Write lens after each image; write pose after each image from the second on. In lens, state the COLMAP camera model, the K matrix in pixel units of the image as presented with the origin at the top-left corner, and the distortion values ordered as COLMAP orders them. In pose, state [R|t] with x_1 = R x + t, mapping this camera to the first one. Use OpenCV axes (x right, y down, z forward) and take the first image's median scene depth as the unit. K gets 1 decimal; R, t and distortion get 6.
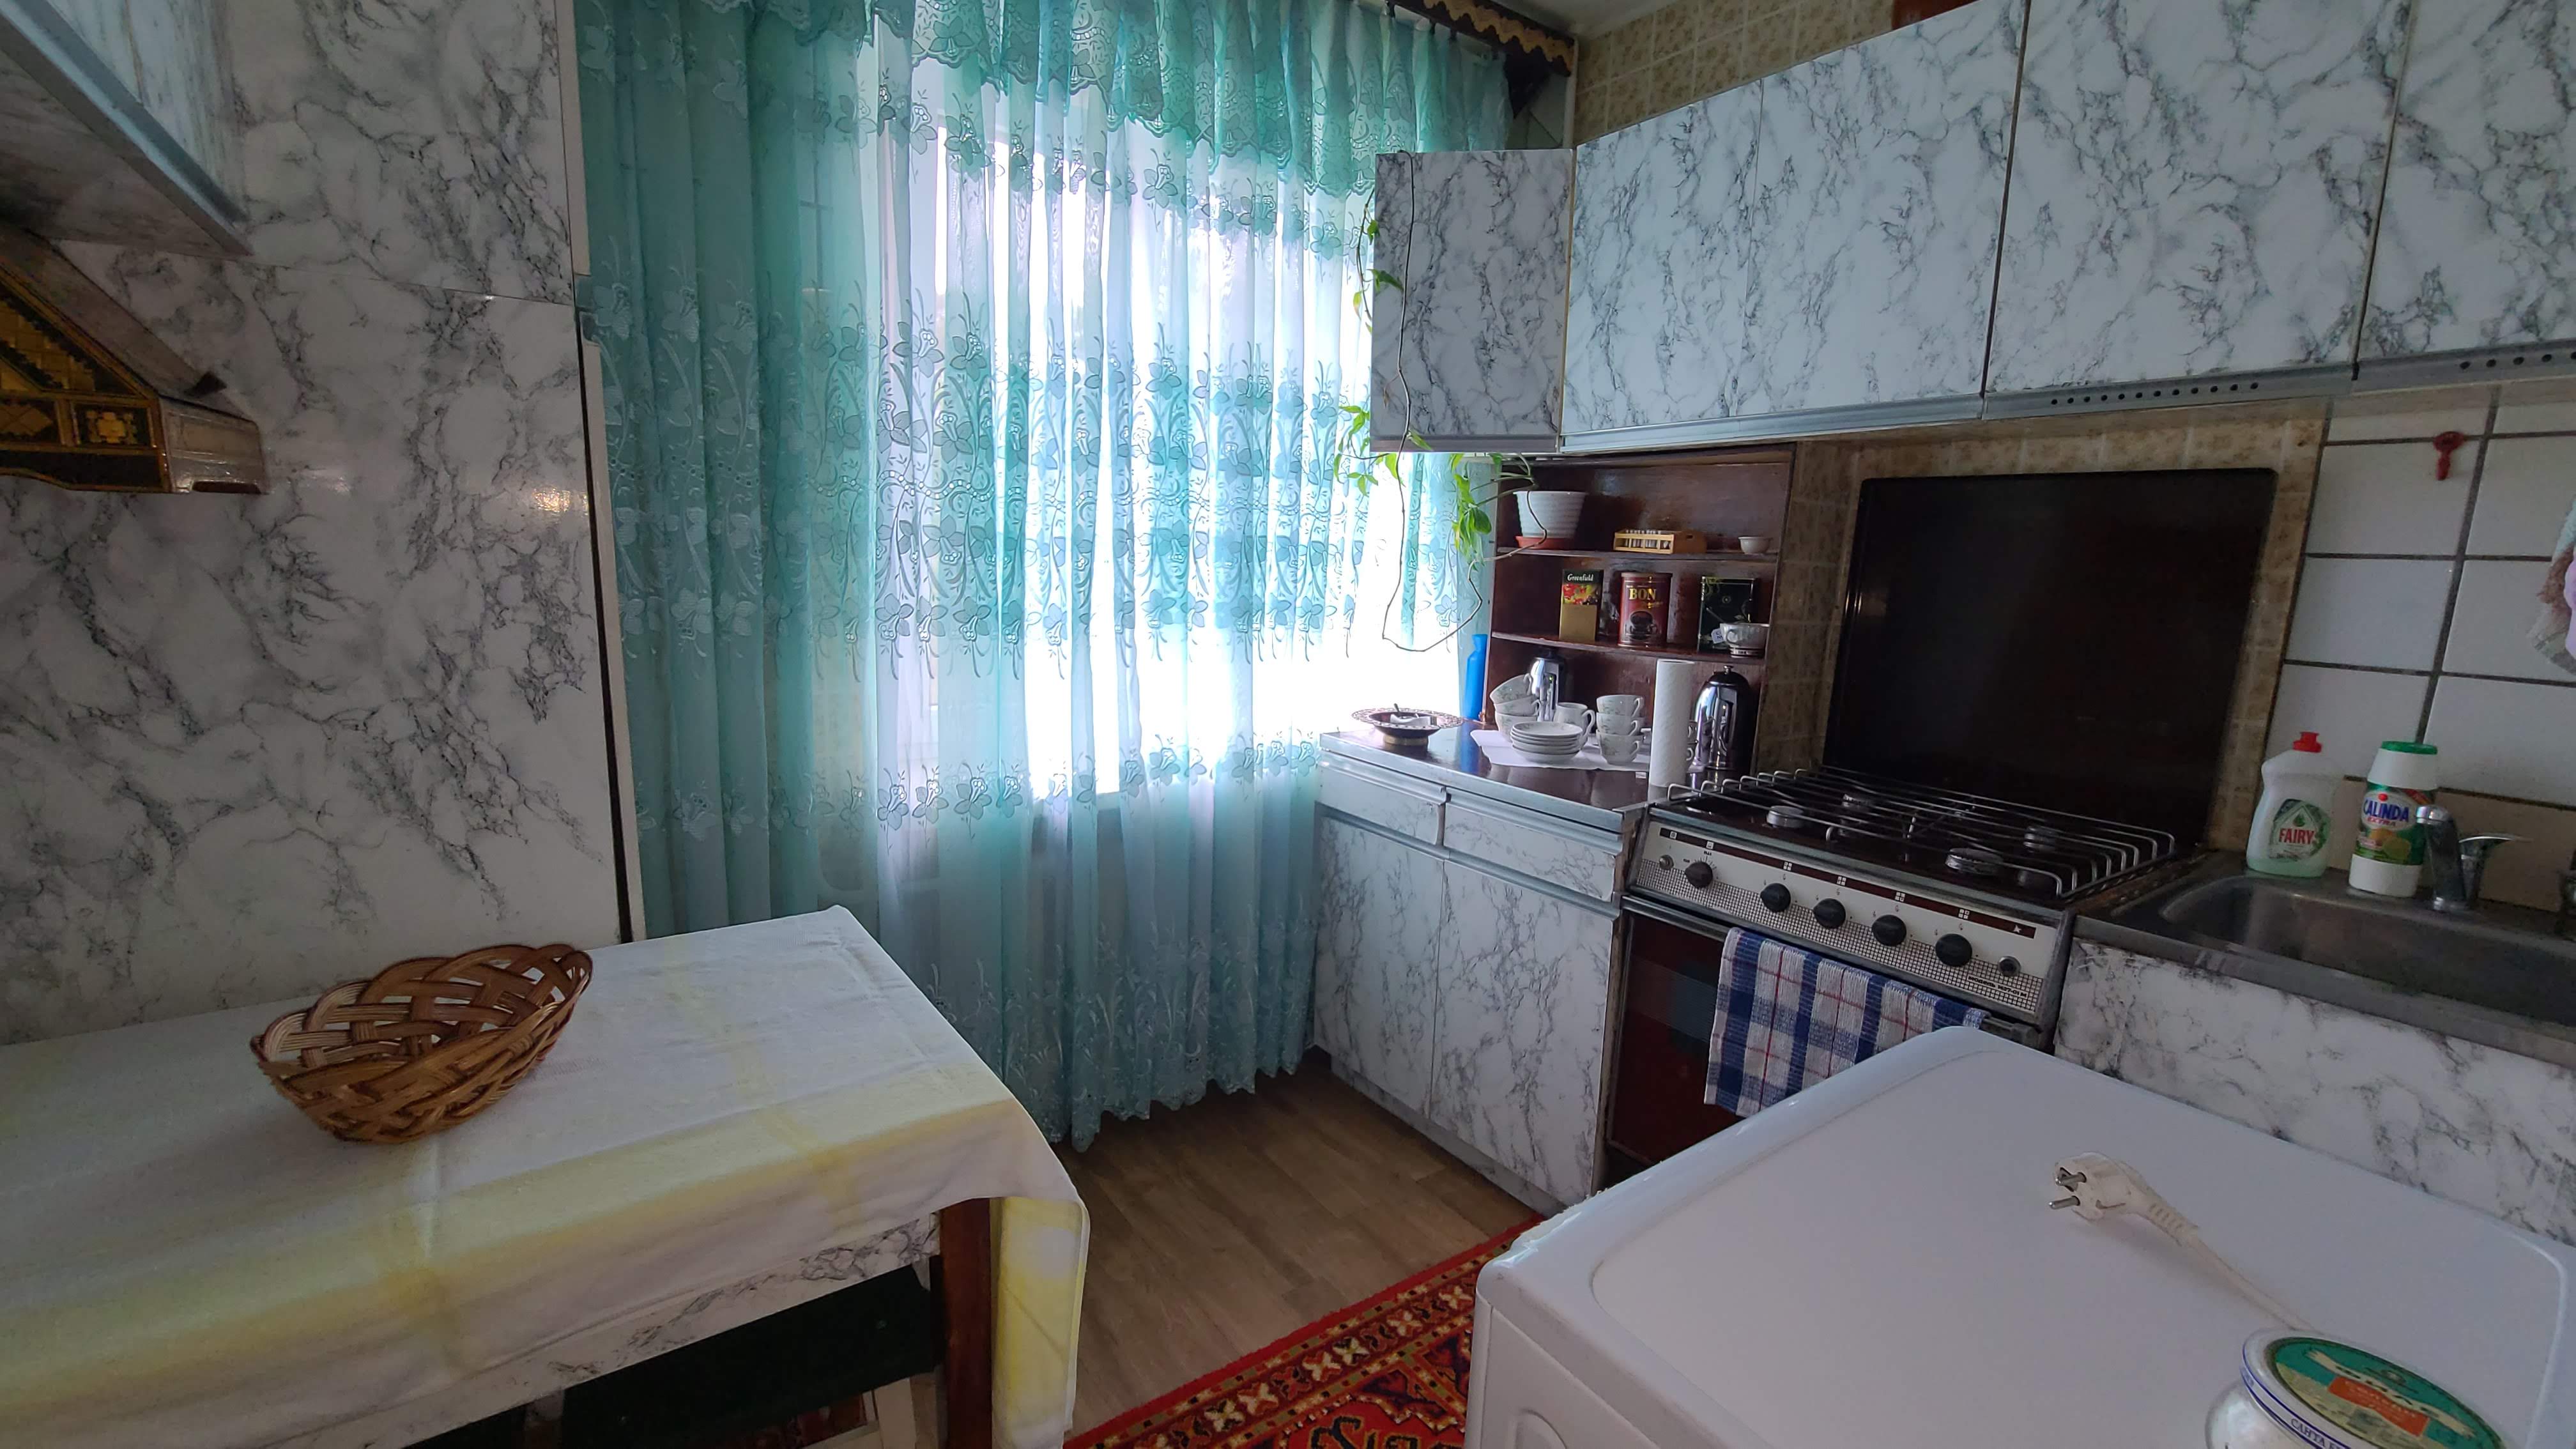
lens RADIAL K [[1027.7, 0, 1288.3], [0, 1027.7, 720.4], [0, 0, 1]] dist [0.003142, -0.000582]
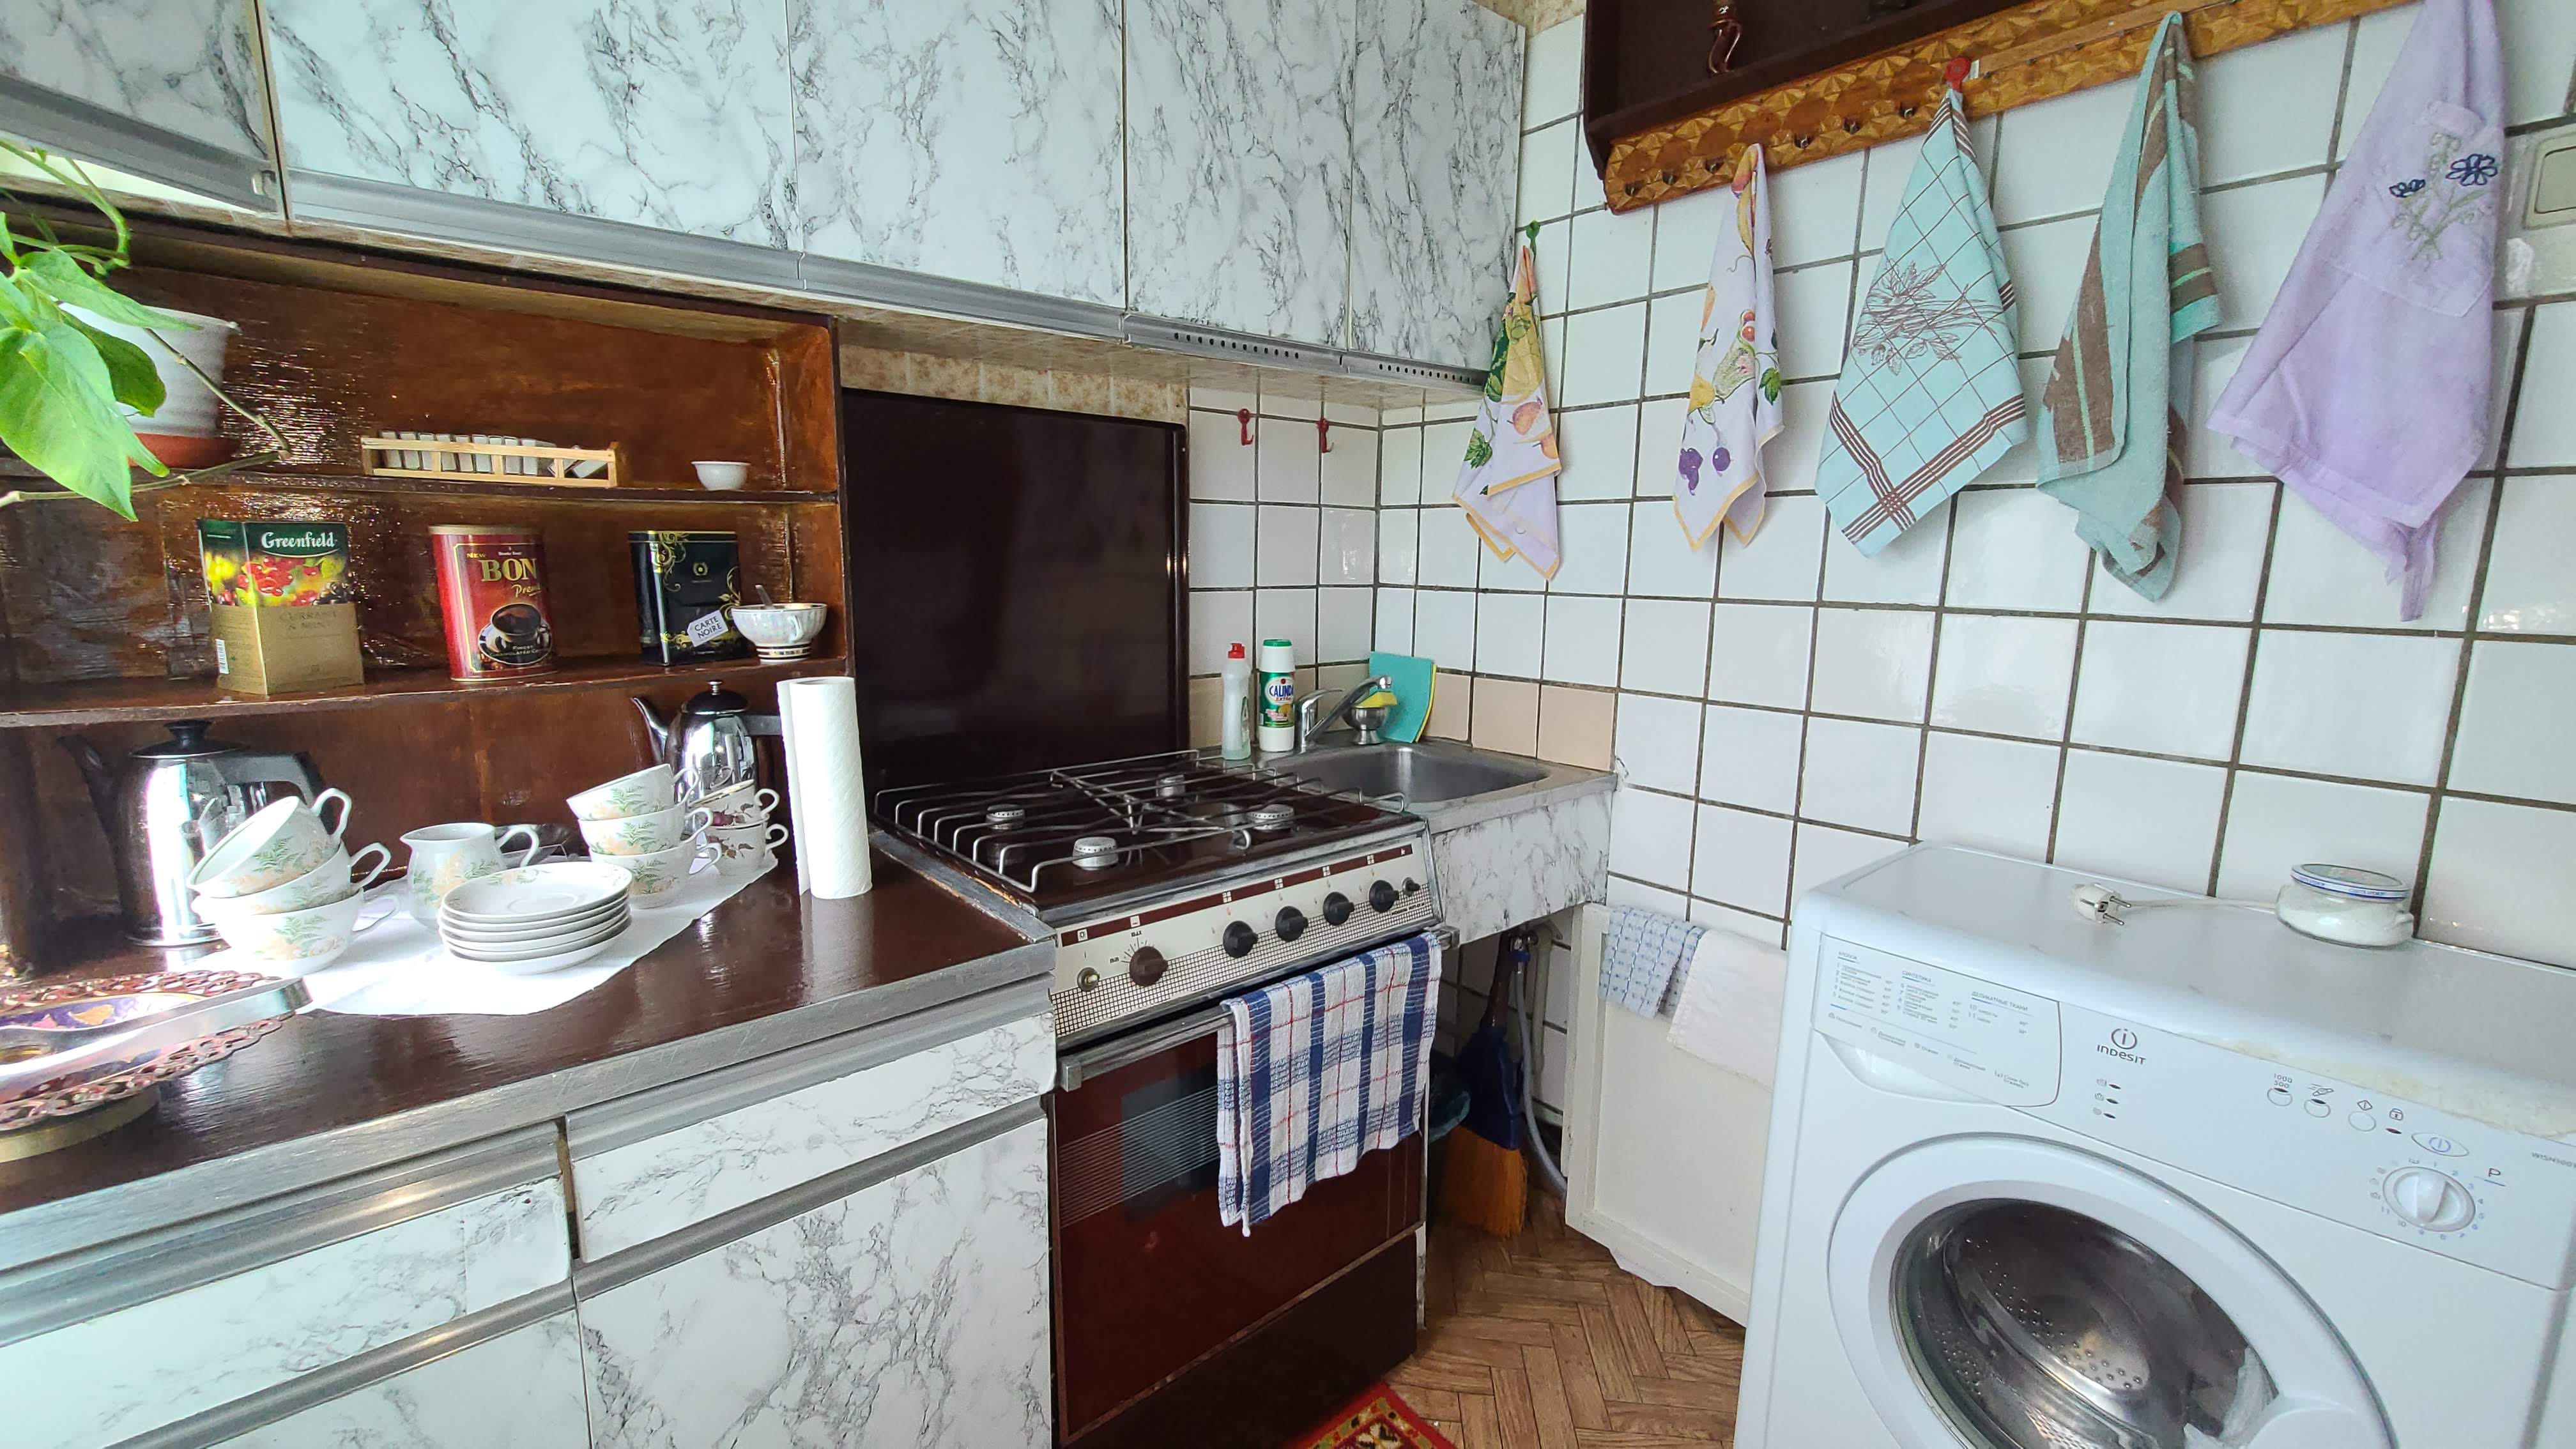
lens RADIAL K [[1027.7, 0, 1288.3], [0, 1027.7, 721.9], [0, 0, 1]] dist [0.003142, -0.000582]
pose [[-0.071171, -0.205981, 0.975964, -0.242071], [0.149617, 0.965171, 0.214614, -0.140728], [-0.986179, 0.161295, -0.037874, 0.910745]]
